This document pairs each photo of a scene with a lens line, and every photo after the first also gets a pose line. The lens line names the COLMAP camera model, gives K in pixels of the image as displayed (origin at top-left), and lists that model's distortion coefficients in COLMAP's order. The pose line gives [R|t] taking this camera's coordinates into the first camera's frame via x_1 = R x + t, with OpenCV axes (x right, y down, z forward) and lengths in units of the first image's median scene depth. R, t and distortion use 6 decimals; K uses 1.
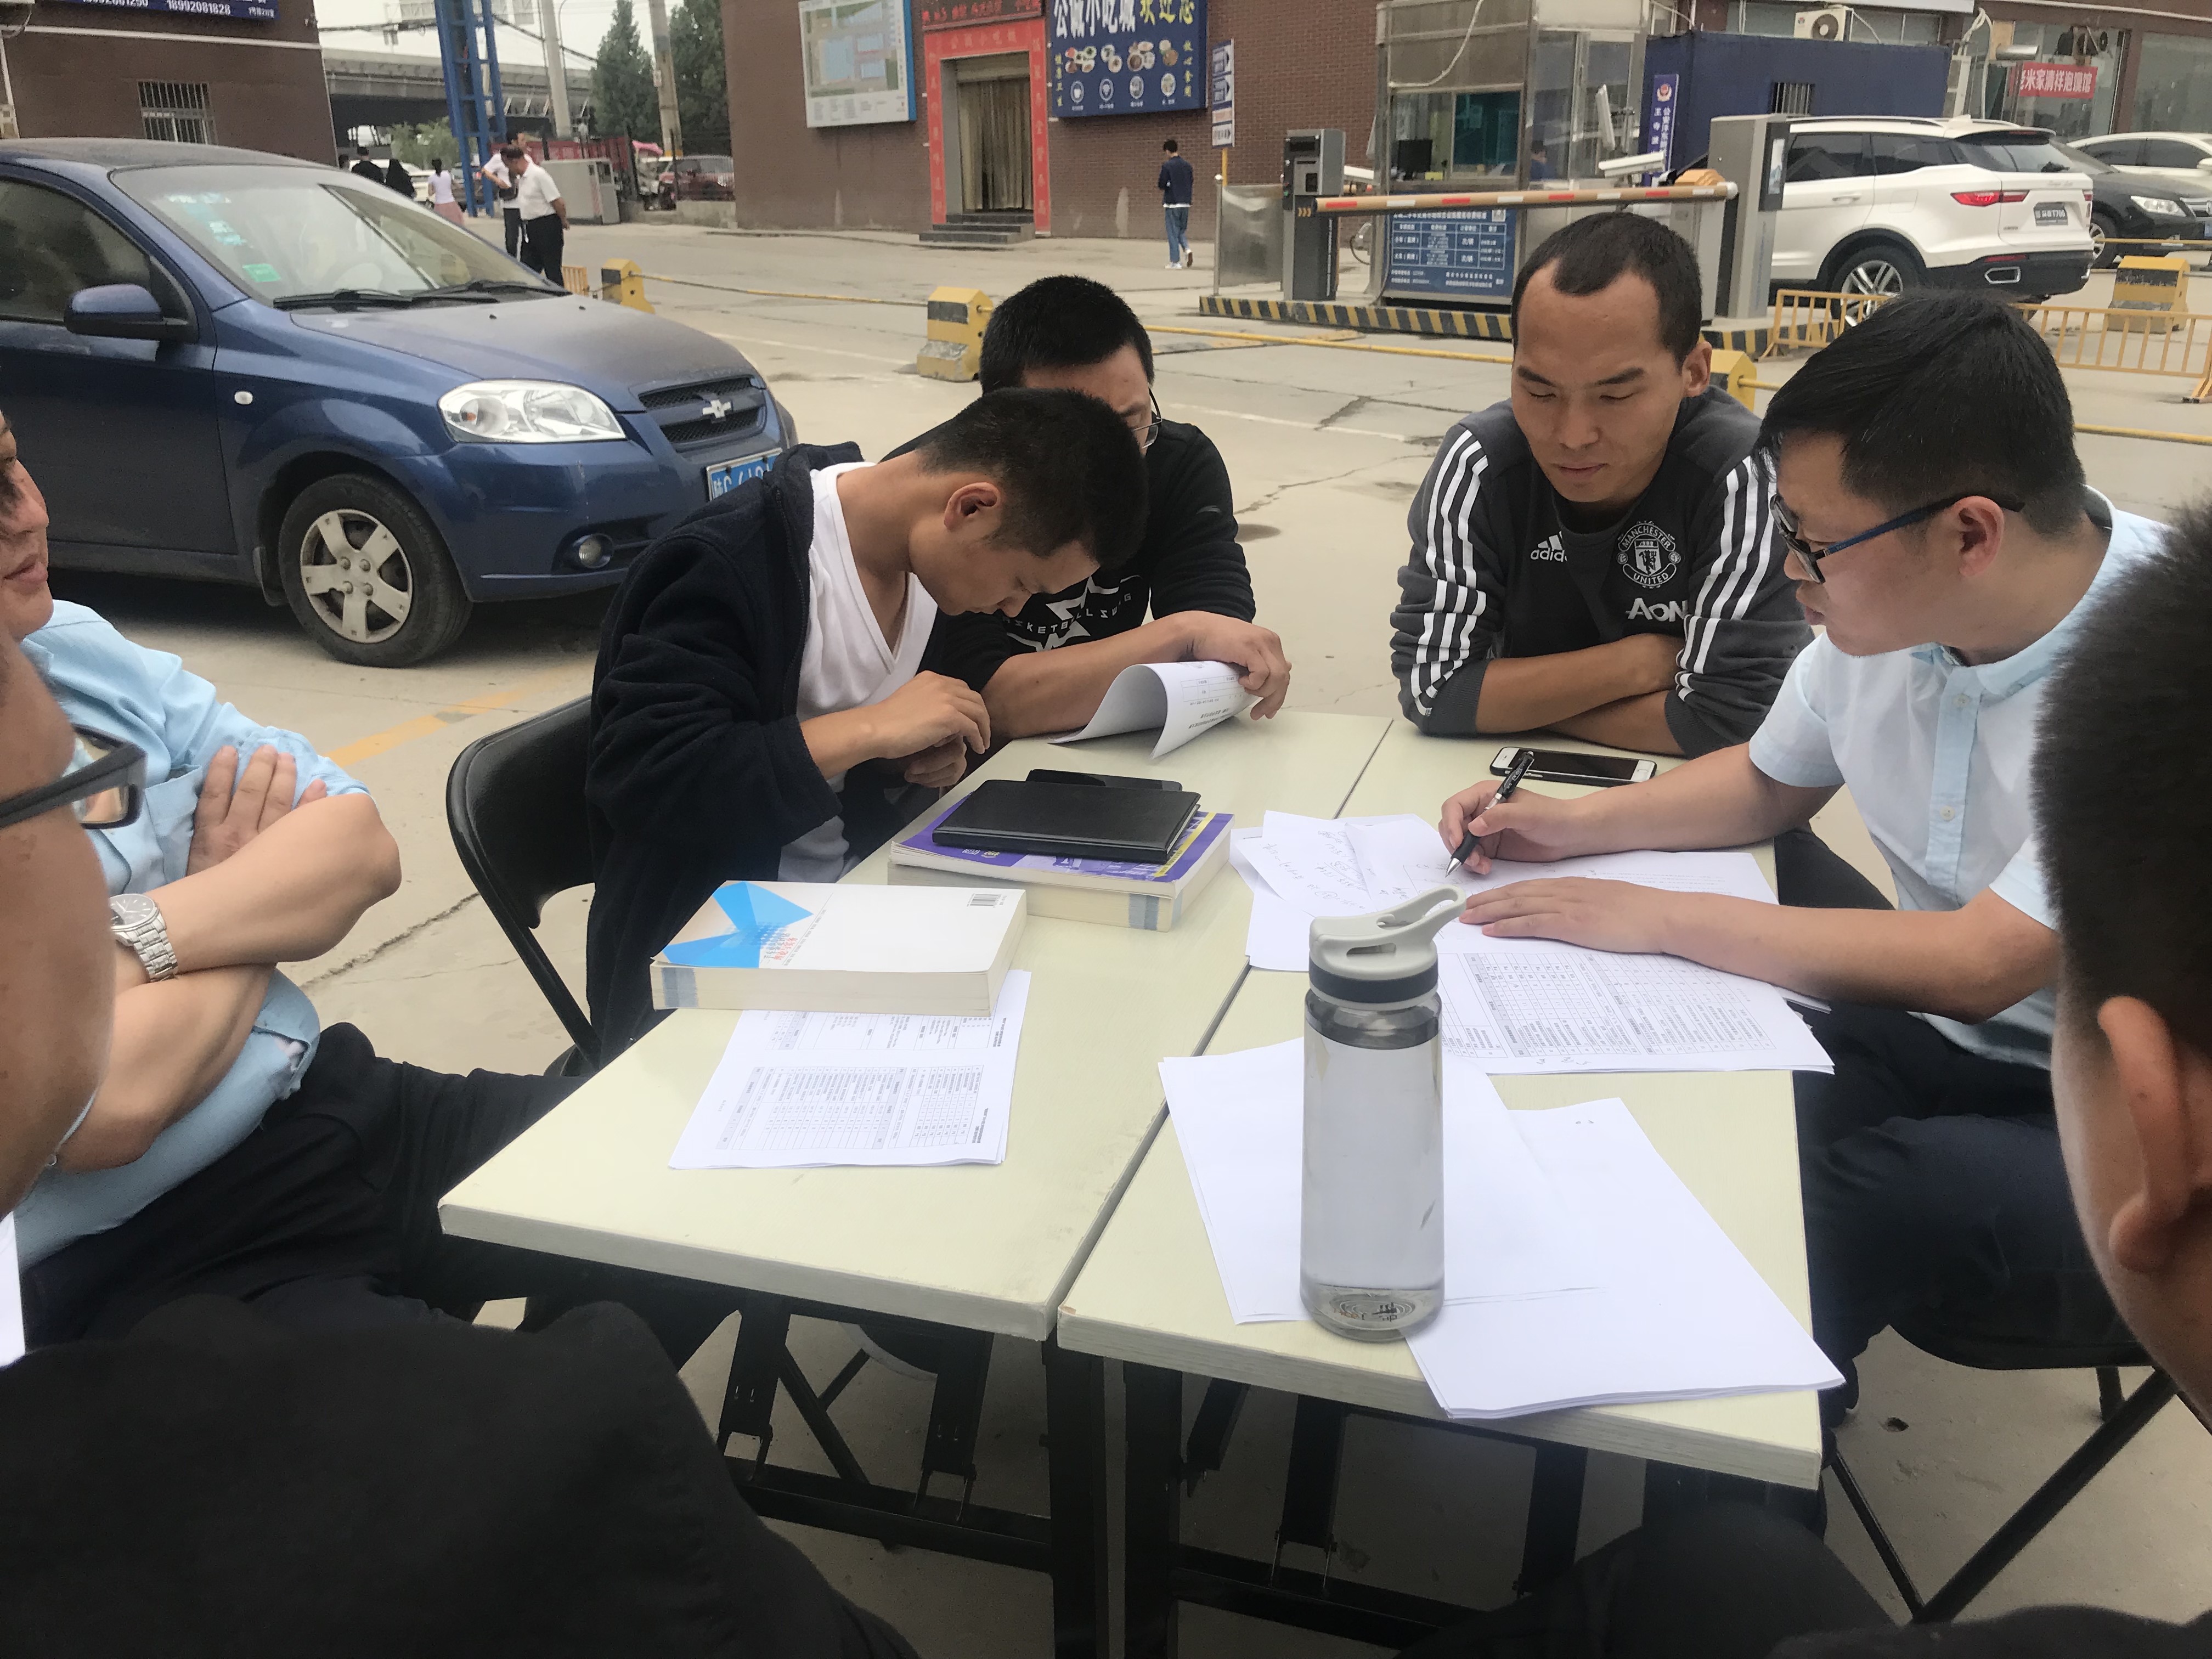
lens RADIAL K [[1826.2, 0, 1106.3], [0, 1826.2, 823.0], [0, 0, 1]] dist [0.009702, -0.036203]
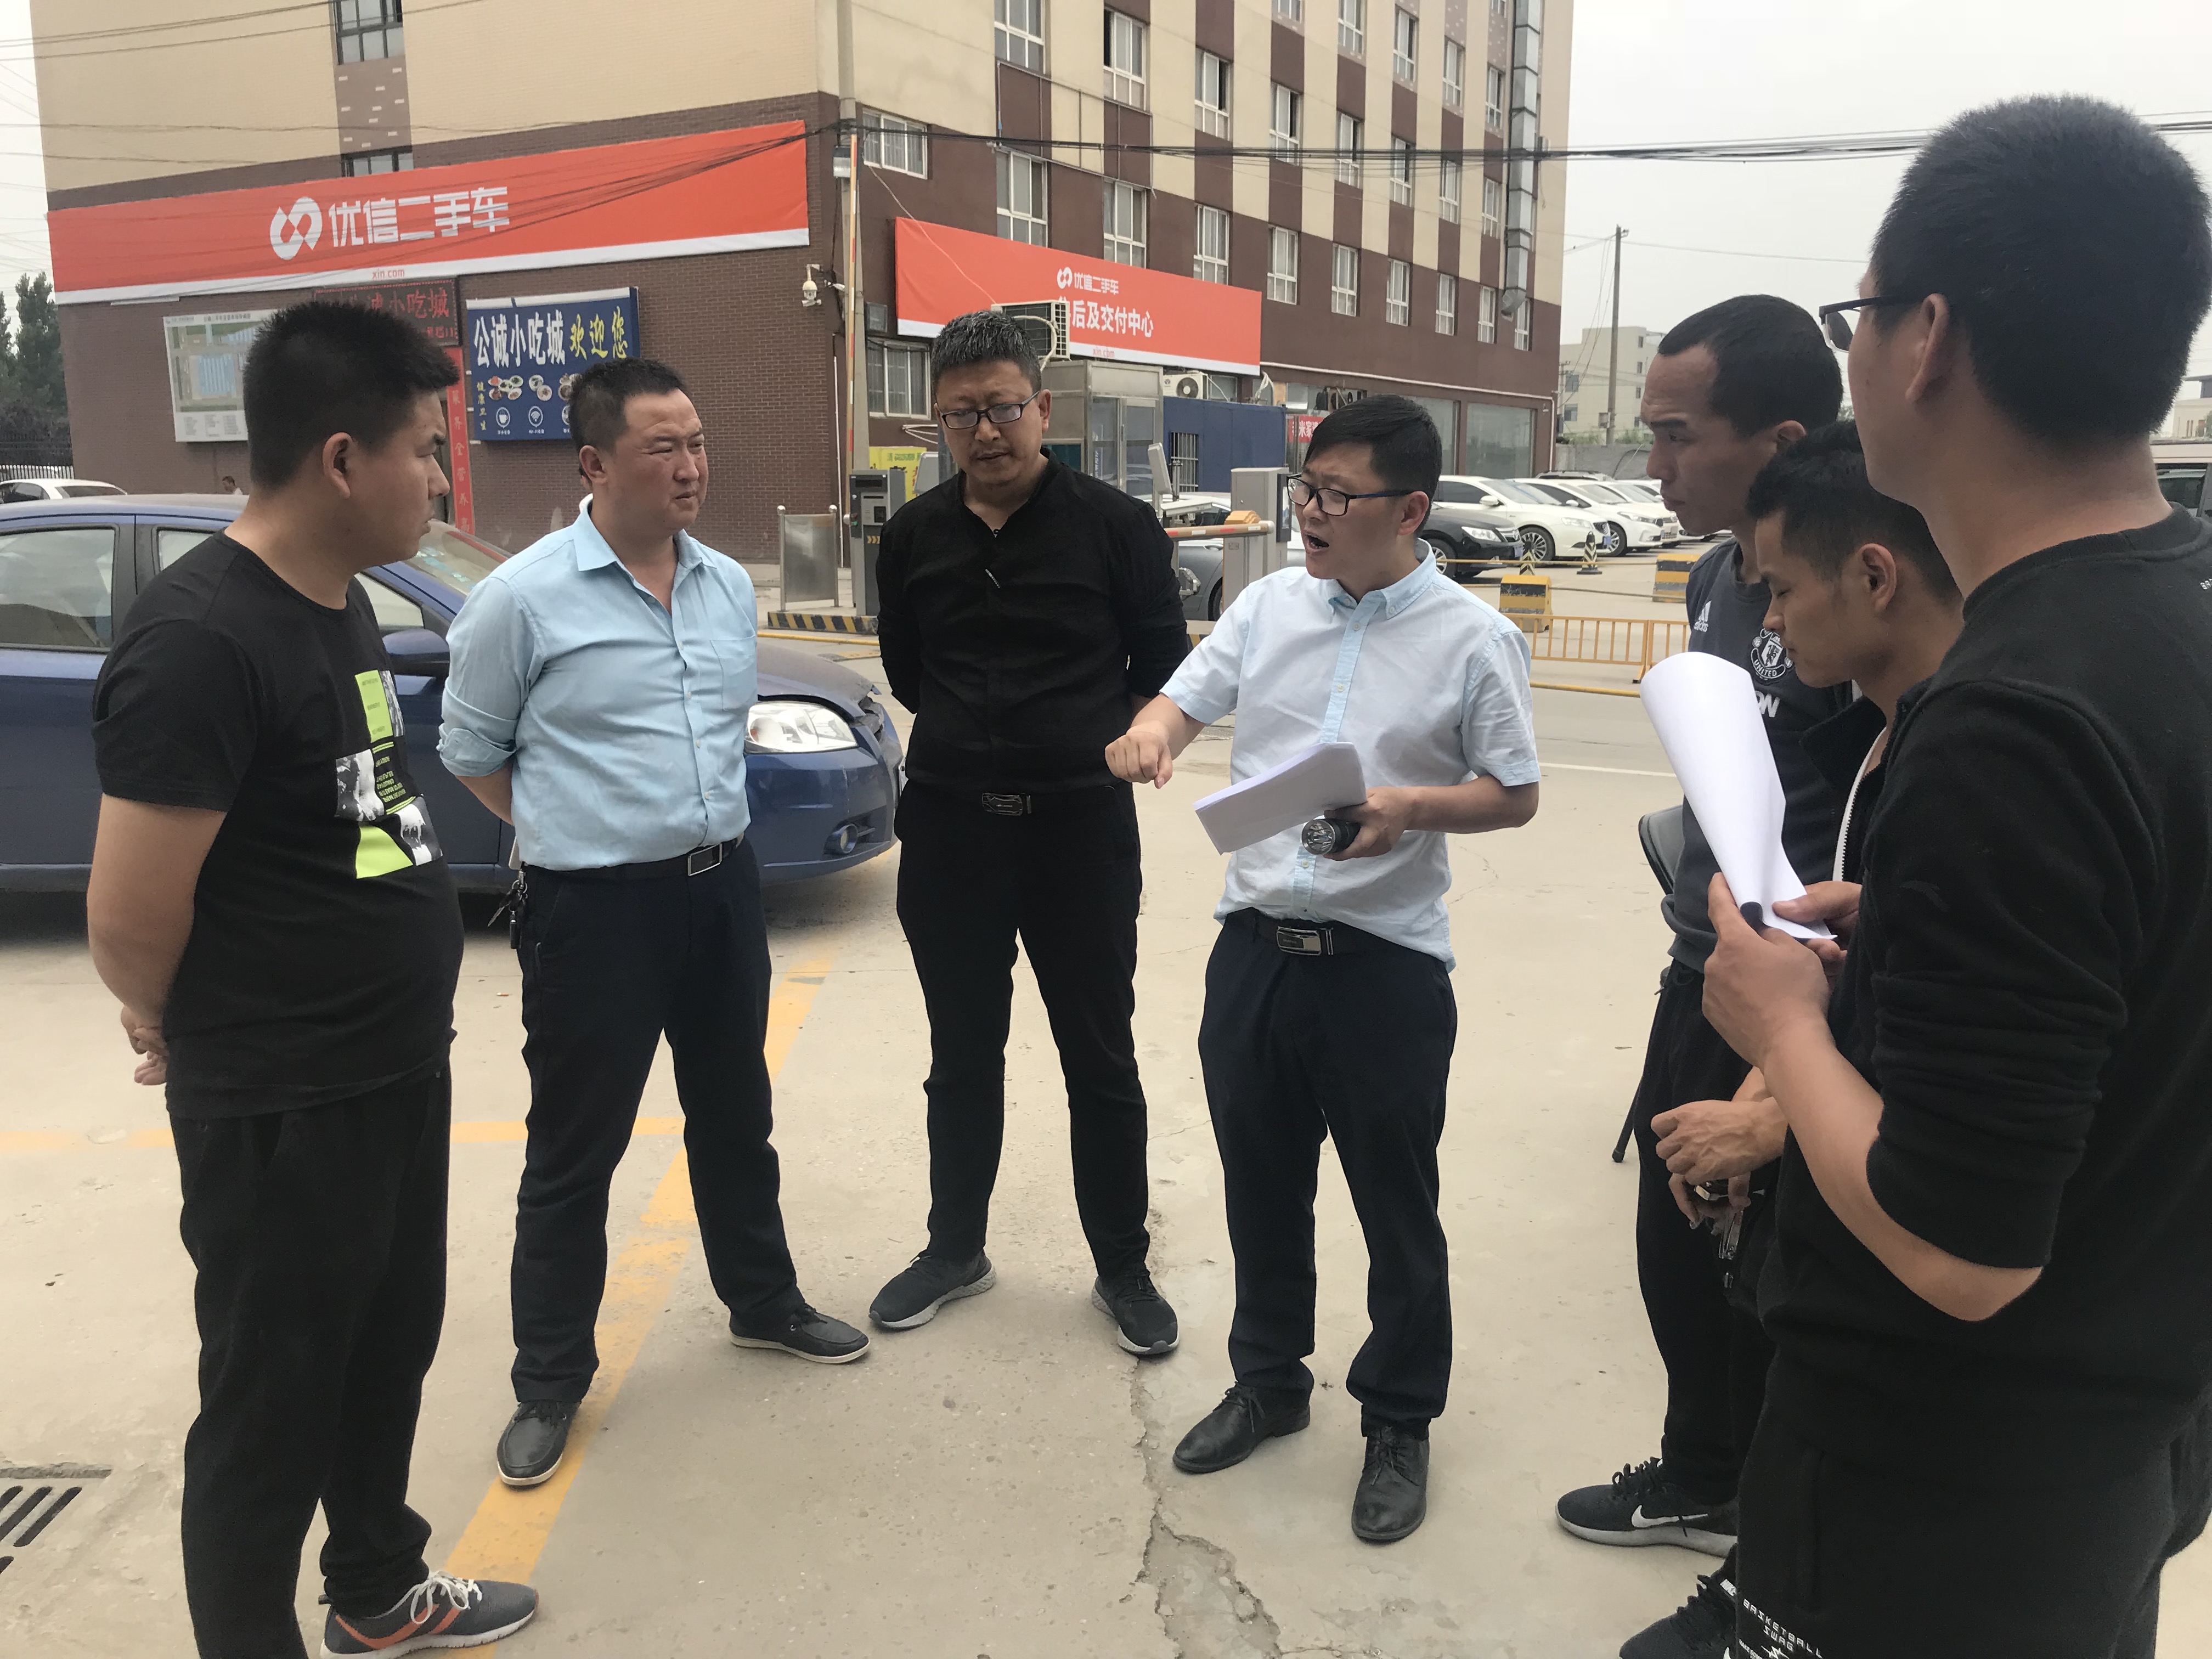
lens RADIAL K [[1826.2, 0, 1112.5], [0, 1826.2, 833.2], [0, 0, 1]] dist [0.009702, -0.036203]
pose [[0.918266, -0.057741, 0.391731, -0.119247], [0.117404, 0.984527, -0.130090, 0.003628], [-0.378158, 0.165448, 0.910837, -0.026110]]
